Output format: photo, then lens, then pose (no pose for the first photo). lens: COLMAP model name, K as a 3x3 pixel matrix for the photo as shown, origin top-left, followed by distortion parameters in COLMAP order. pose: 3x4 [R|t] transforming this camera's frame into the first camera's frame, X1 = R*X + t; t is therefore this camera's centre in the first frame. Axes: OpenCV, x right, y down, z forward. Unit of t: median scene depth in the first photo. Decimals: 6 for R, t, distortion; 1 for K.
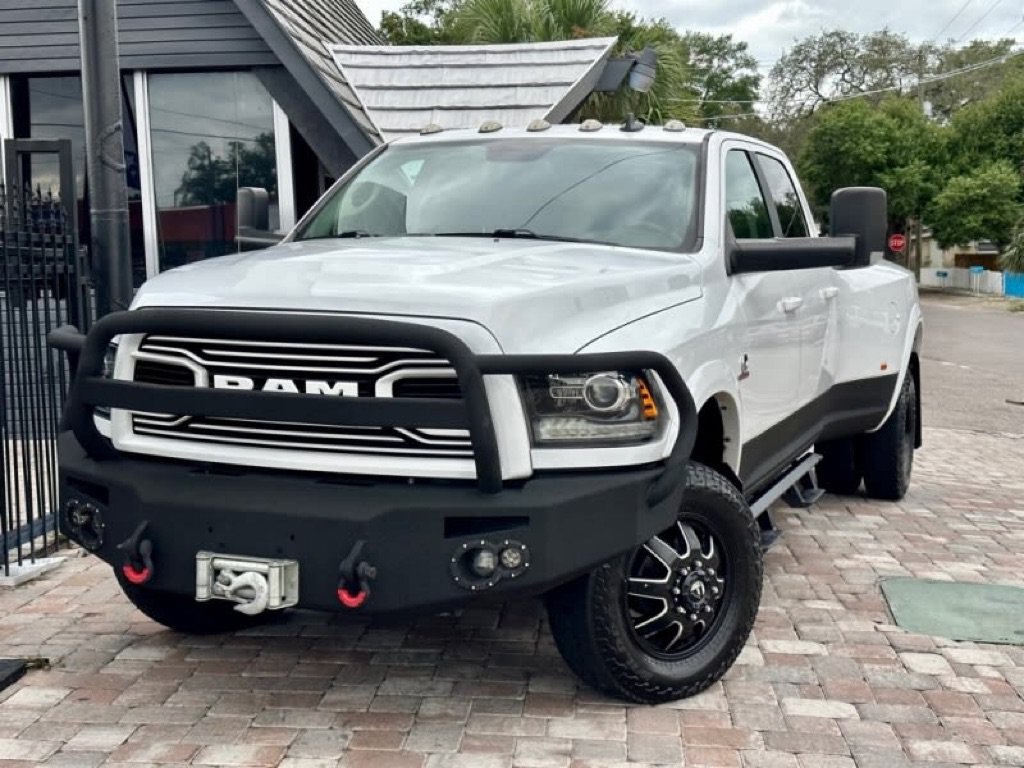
lens RADIAL K [[1396.0, 0, 512.4], [0, 1396.0, 384.4], [0, 0, 1]] dist [0.087692, 0.000000]
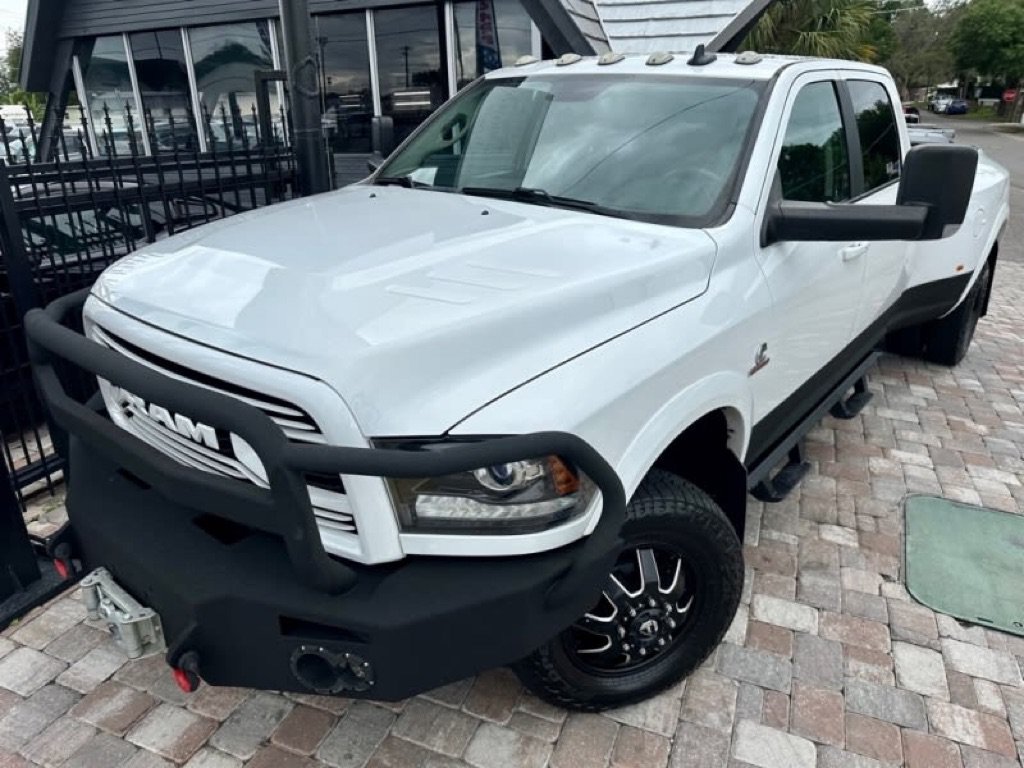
lens RADIAL K [[722.5, 0, 501.3], [0, 722.5, 386.6], [0, 0, 1]] dist [0.005047, -0.018911]
pose [[0.951125, 0.109310, -0.288813, 0.120253], [-0.023910, 0.958515, 0.284038, -0.103525], [0.307880, -0.263250, 0.914281, 0.433673]]
